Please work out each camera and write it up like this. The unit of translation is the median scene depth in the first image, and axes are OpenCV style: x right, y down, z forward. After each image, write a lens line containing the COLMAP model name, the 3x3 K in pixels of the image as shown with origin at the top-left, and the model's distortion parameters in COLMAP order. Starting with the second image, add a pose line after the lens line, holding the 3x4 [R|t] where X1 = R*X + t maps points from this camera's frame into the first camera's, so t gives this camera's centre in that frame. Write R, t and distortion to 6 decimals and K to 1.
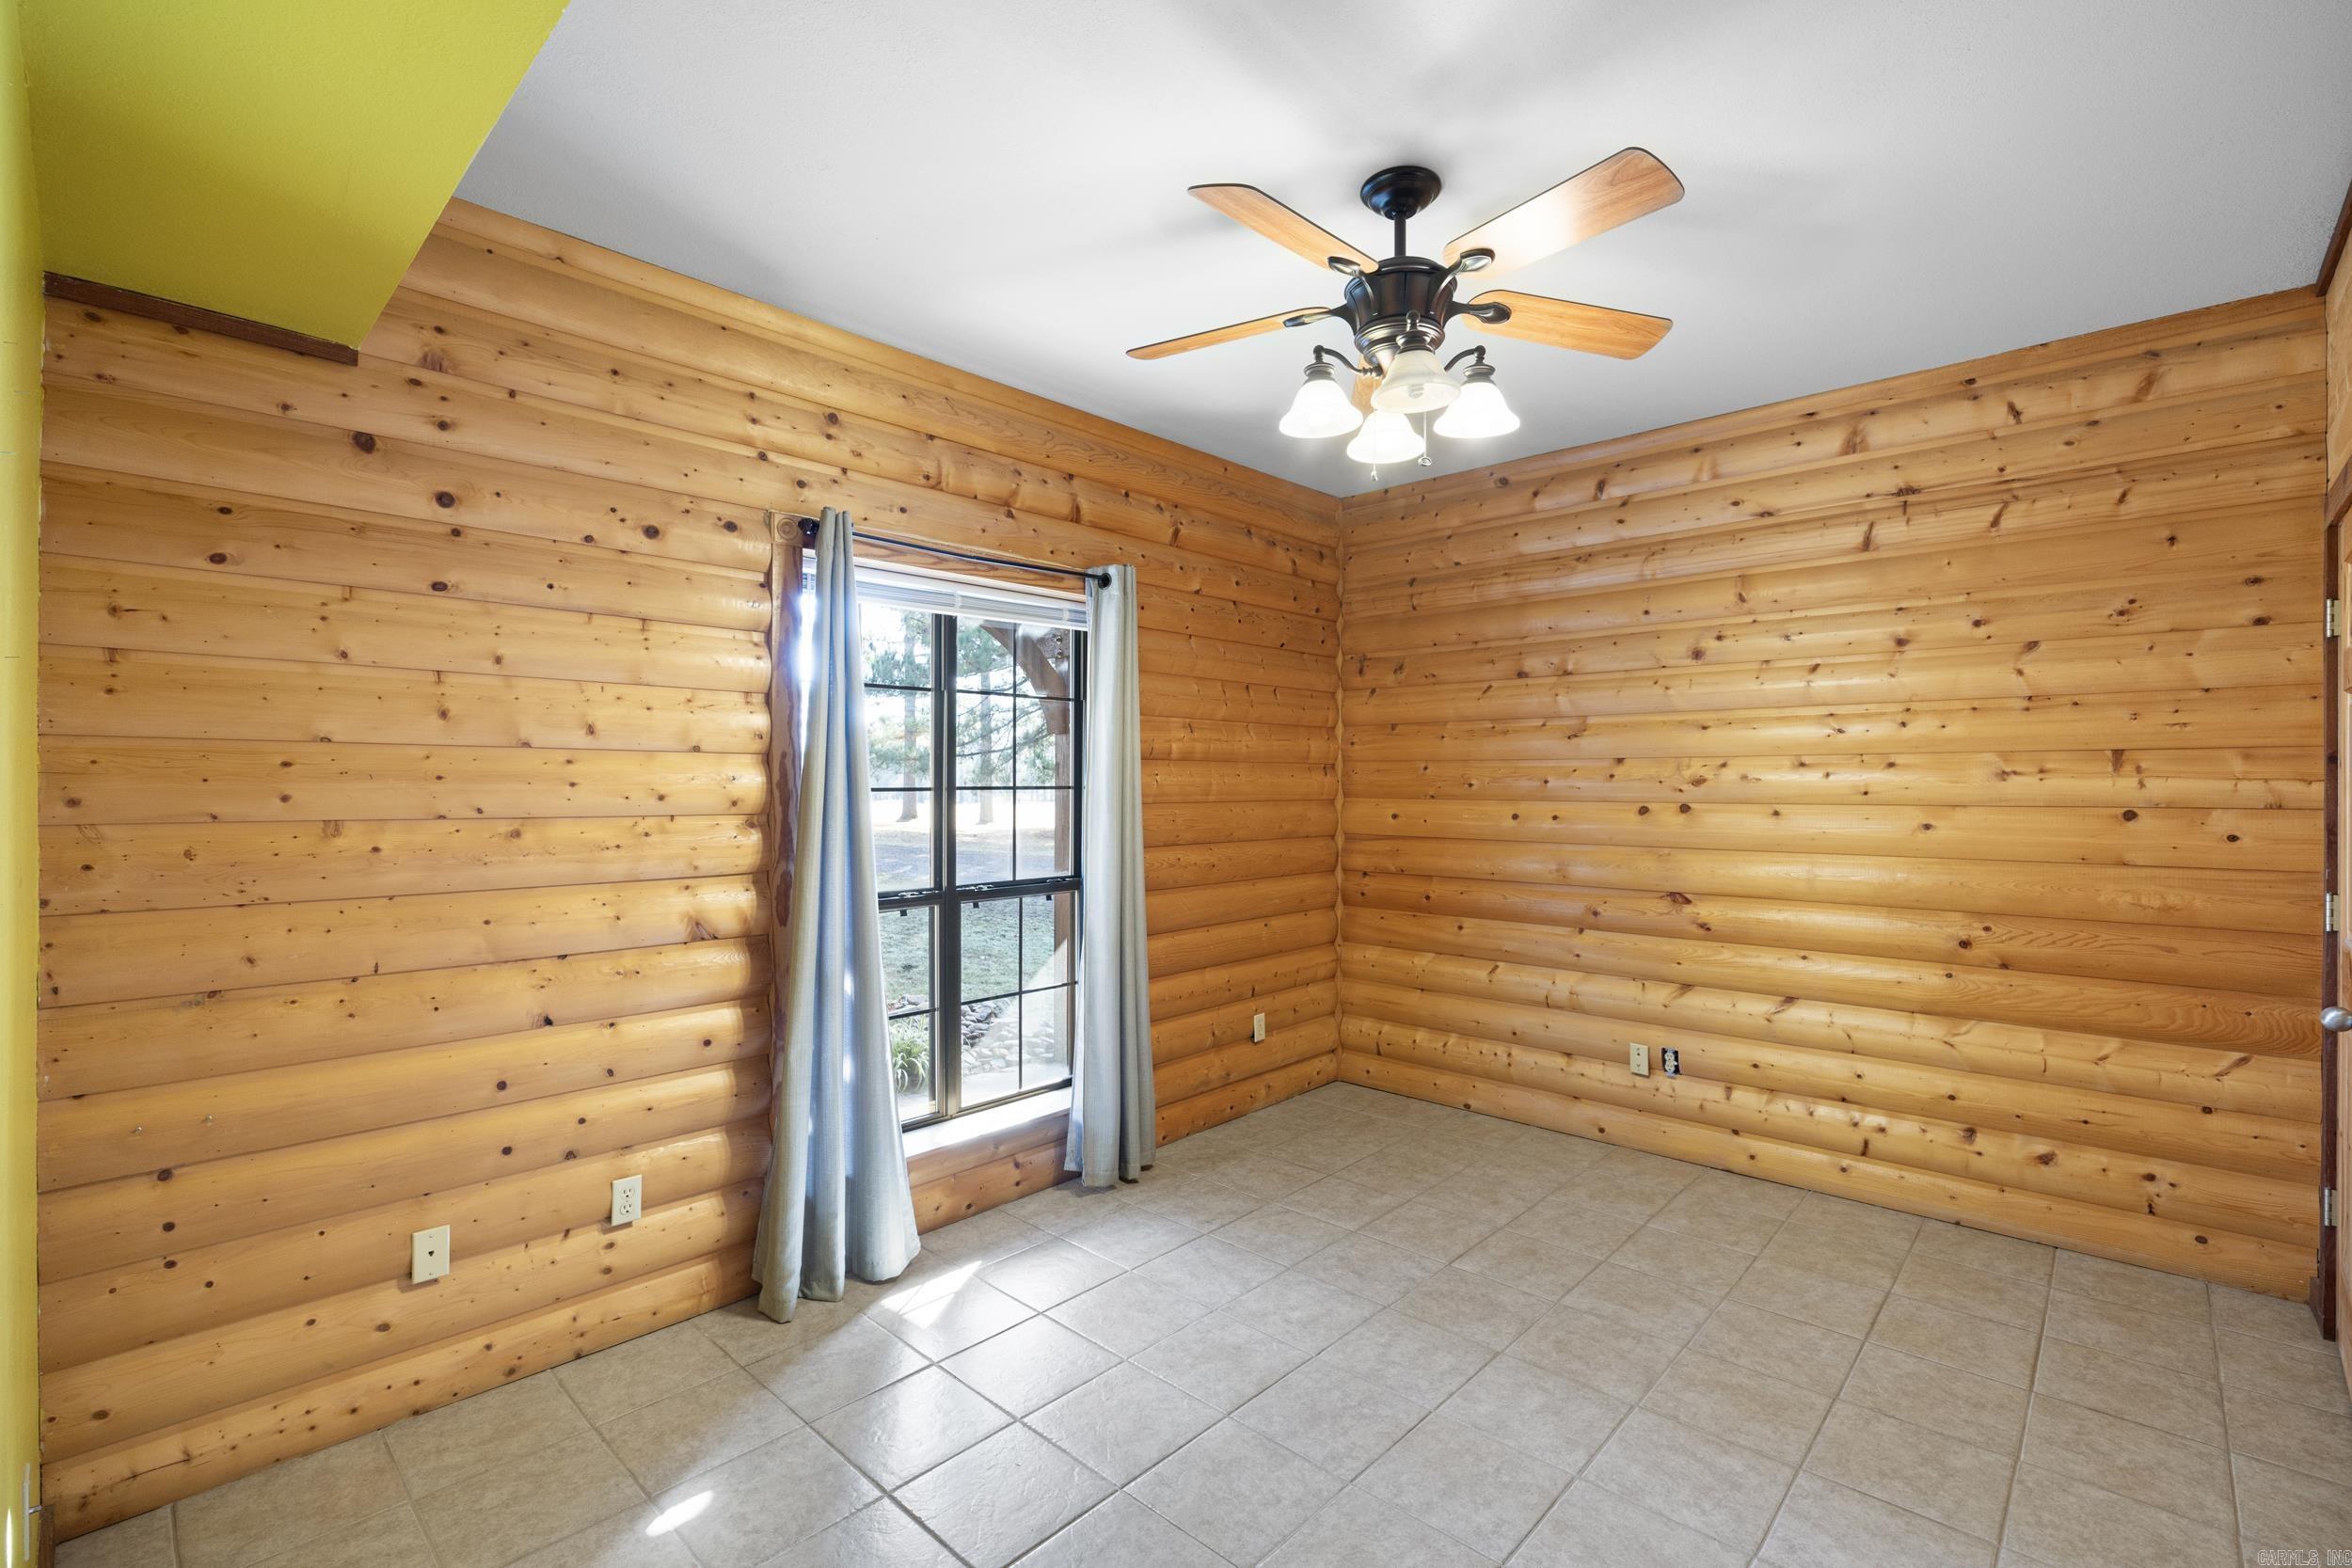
lens RADIAL K [[1030.5, 0, 1191.9], [0, 1030.5, 781.5], [0, 0, 1]] dist [0.002031, -0.000407]
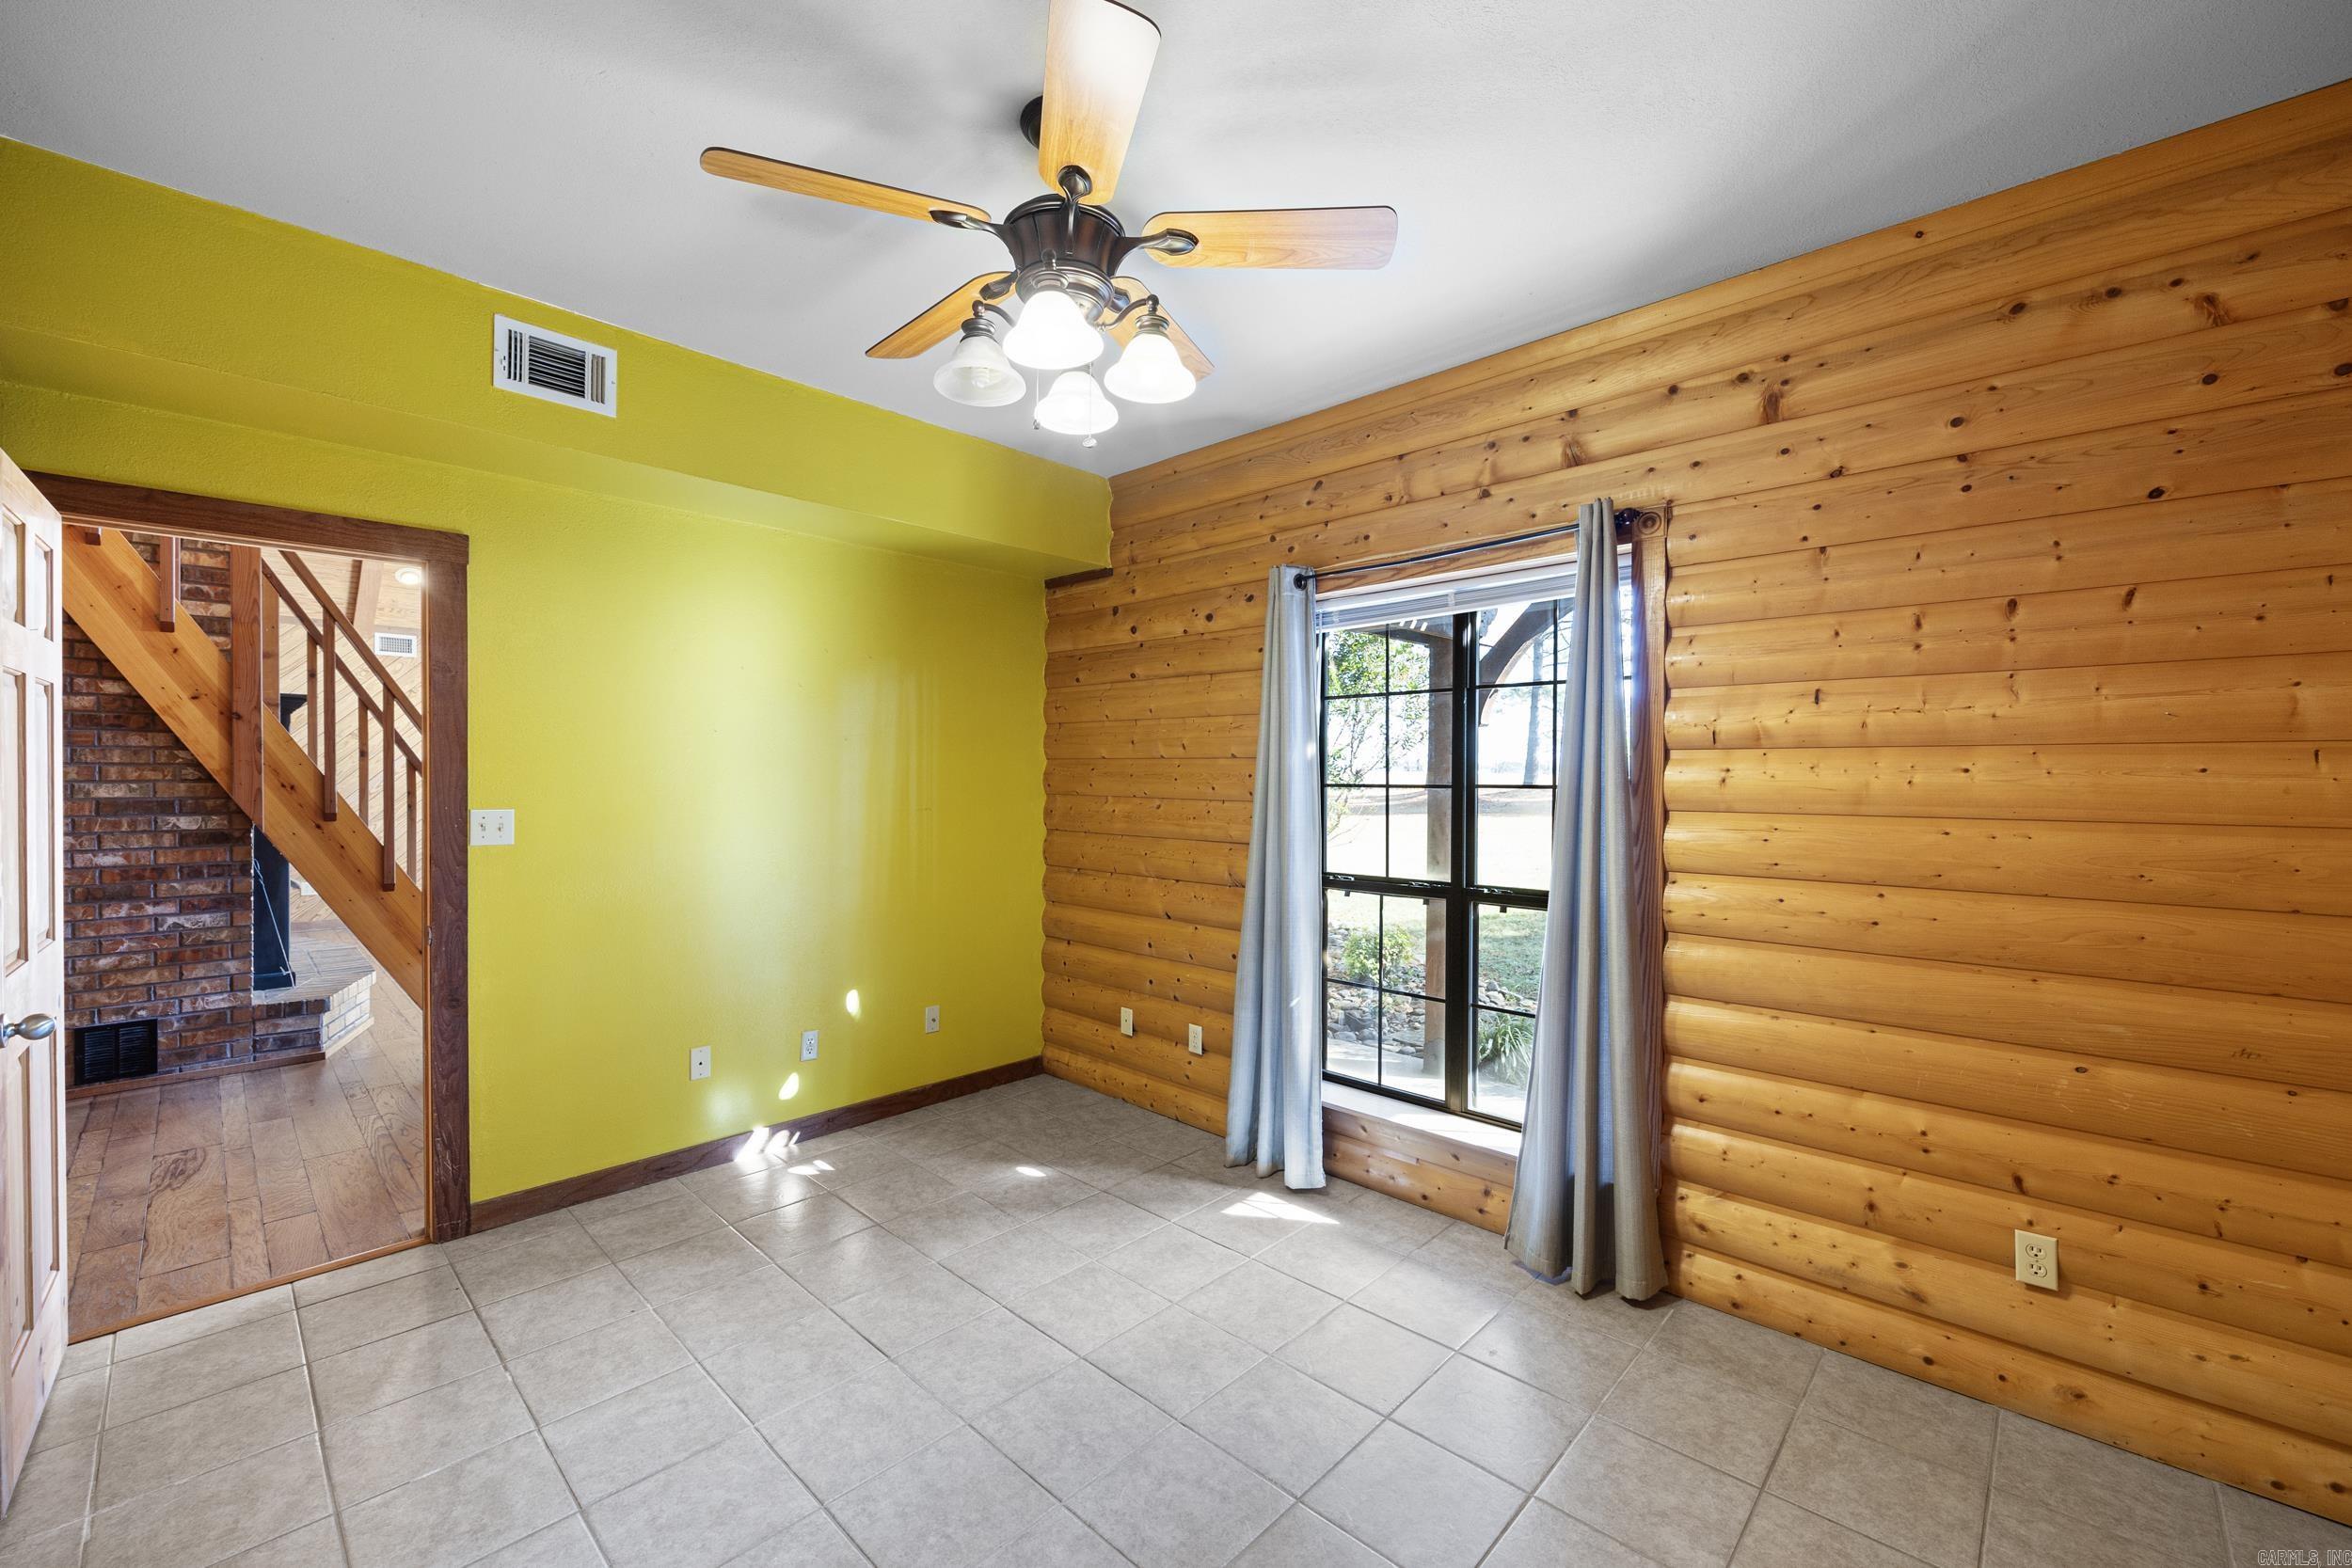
lens RADIAL K [[944.6, 0, 1186.9], [0, 944.6, 771.2], [0, 0, 1]] dist [-0.003474, 0.000076]
pose [[-0.001957, -0.006529, -0.999977, 0.876341], [-0.004702, 0.999968, -0.006520, 0.000190], [0.999987, 0.004689, -0.001988, 0.939280]]
